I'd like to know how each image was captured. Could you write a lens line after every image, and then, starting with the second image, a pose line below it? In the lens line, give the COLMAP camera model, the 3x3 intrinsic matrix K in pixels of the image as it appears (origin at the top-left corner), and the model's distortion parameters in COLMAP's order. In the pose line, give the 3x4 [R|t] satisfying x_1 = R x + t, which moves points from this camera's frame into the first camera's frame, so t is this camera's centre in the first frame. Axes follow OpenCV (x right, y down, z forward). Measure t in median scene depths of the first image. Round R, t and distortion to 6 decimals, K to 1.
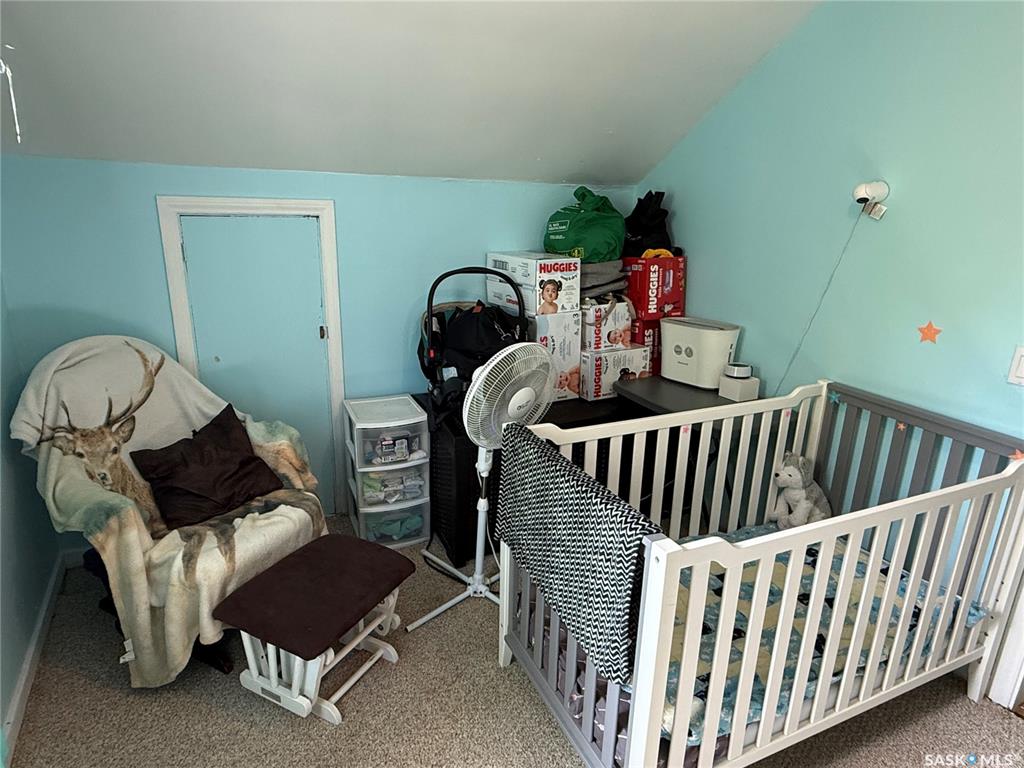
lens RADIAL K [[615.2, 0, 510.2], [0, 615.2, 385.3], [0, 0, 1]] dist [0.004468, 0.000563]
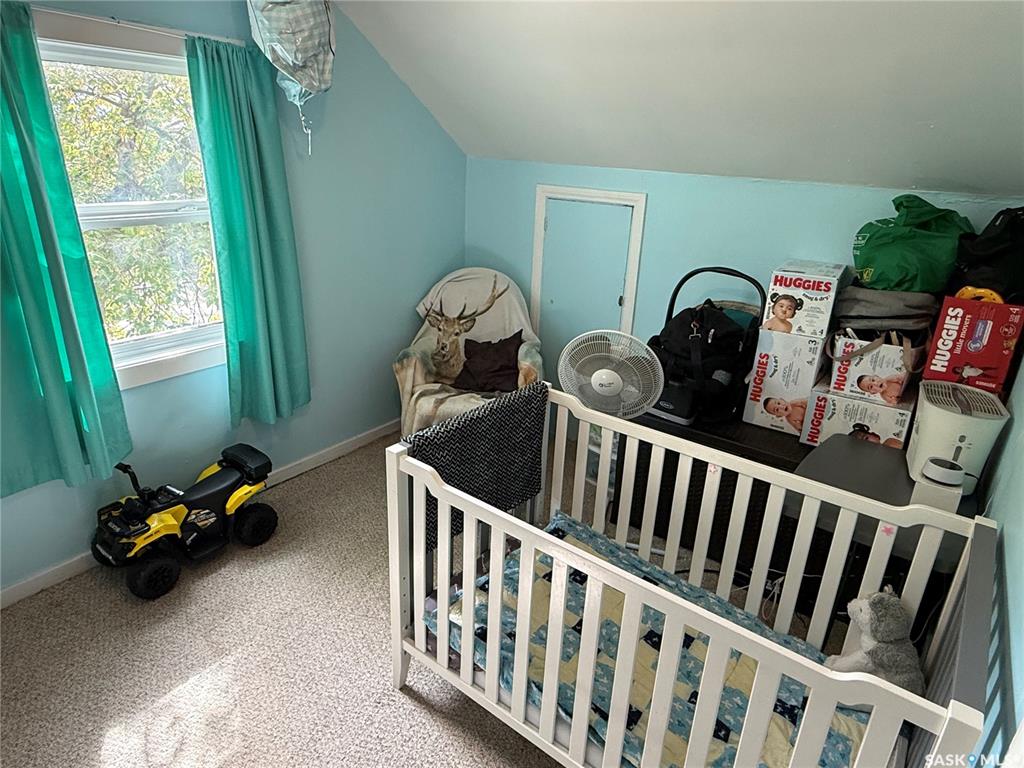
lens RADIAL K [[615.2, 0, 510.0], [0, 615.2, 383.4], [0, 0, 1]] dist [0.004468, 0.000563]
pose [[0.457525, 0.313228, -0.832201, 0.662590], [-0.295145, 0.936338, 0.190159, -0.099815], [0.838785, 0.158617, 0.520846, 0.201918]]
